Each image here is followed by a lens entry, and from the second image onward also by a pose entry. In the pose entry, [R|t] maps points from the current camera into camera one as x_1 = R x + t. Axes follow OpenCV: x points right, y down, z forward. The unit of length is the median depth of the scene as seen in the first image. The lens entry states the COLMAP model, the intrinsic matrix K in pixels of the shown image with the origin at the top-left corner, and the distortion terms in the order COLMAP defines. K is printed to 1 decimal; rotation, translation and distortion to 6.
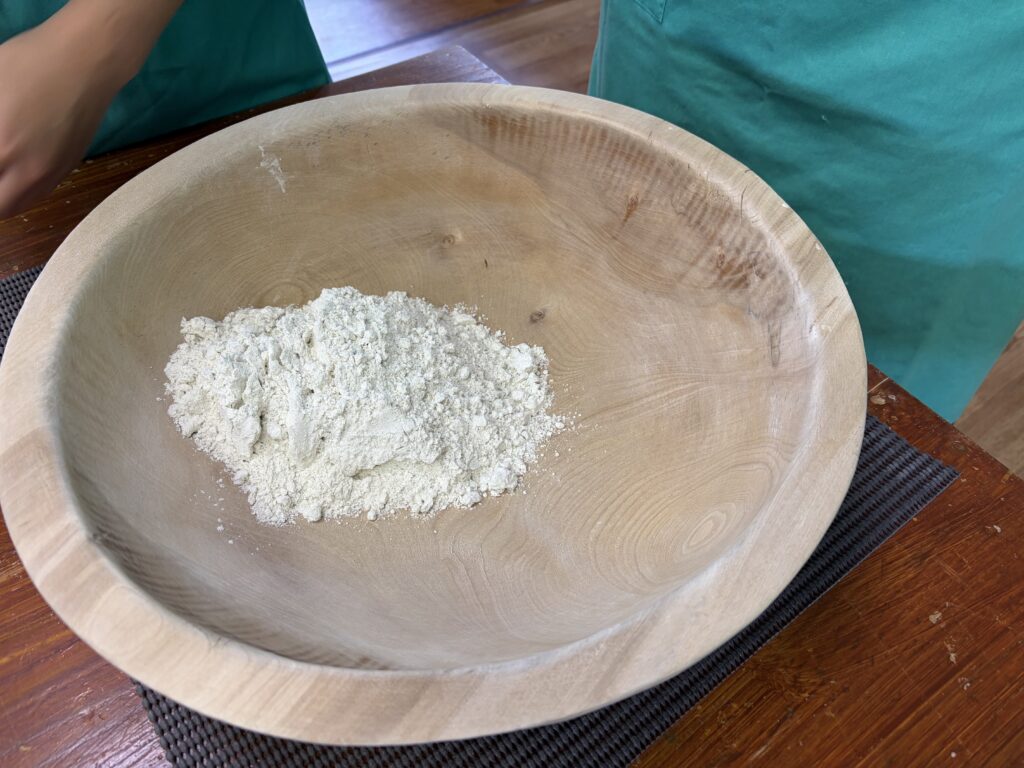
lens RADIAL K [[816.6, 0, 505.1], [0, 816.6, 382.7], [0, 0, 1]] dist [0.030400, -0.058517]
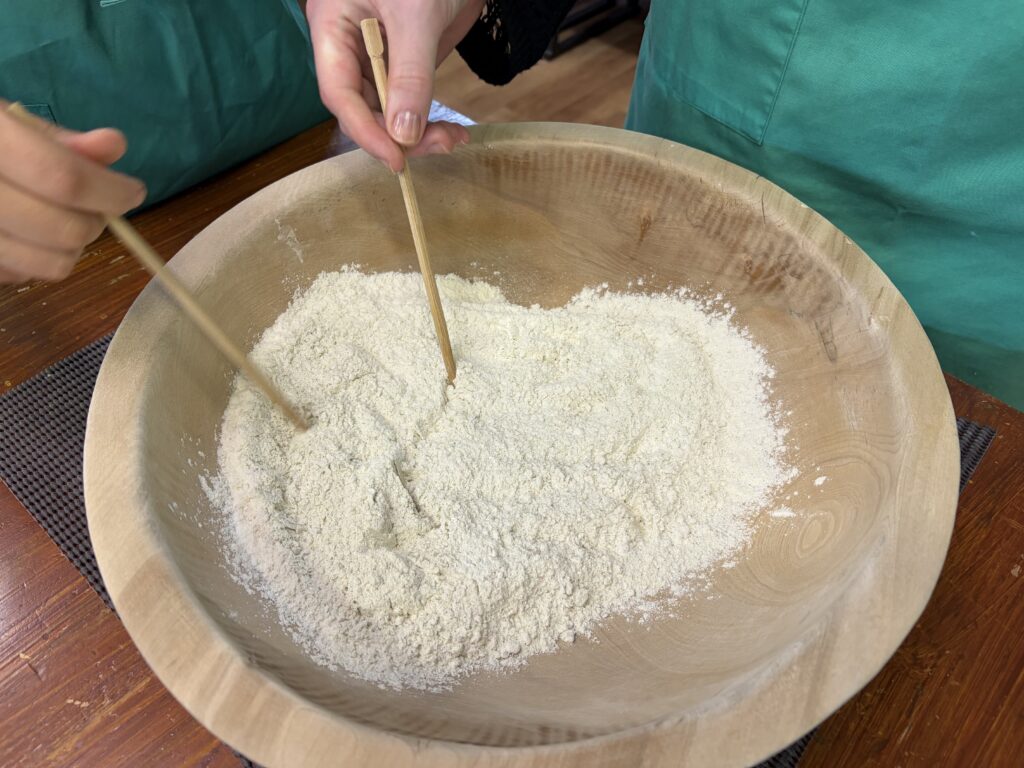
lens RADIAL K [[816.6, 0, 505.1], [0, 816.6, 382.7], [0, 0, 1]] dist [0.030400, -0.058517]
pose [[0.979855, -0.162616, 0.115936, -0.183677], [0.164637, 0.986322, -0.008005, -0.048476], [-0.113048, 0.026931, 0.993224, 0.016267]]
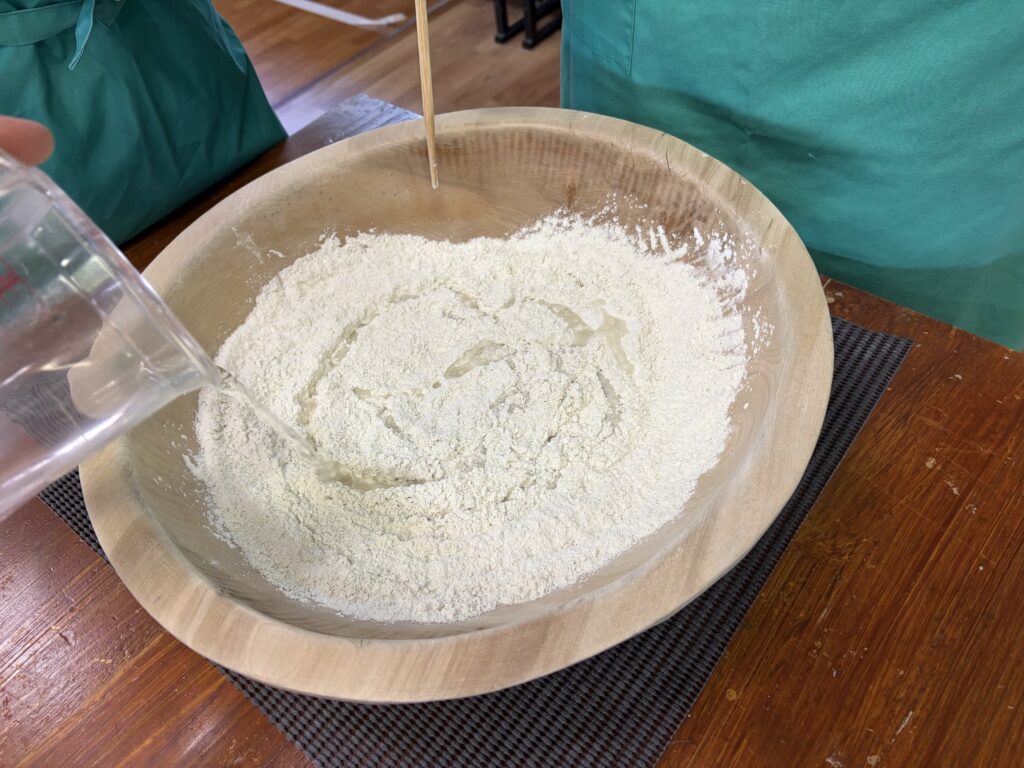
lens RADIAL K [[816.6, 0, 505.1], [0, 816.6, 382.7], [0, 0, 1]] dist [0.030400, -0.058517]
pose [[0.958926, -0.275702, 0.066699, -0.084264], [0.277016, 0.960801, -0.011146, 0.021903], [-0.061011, 0.029164, 0.997711, -0.103648]]
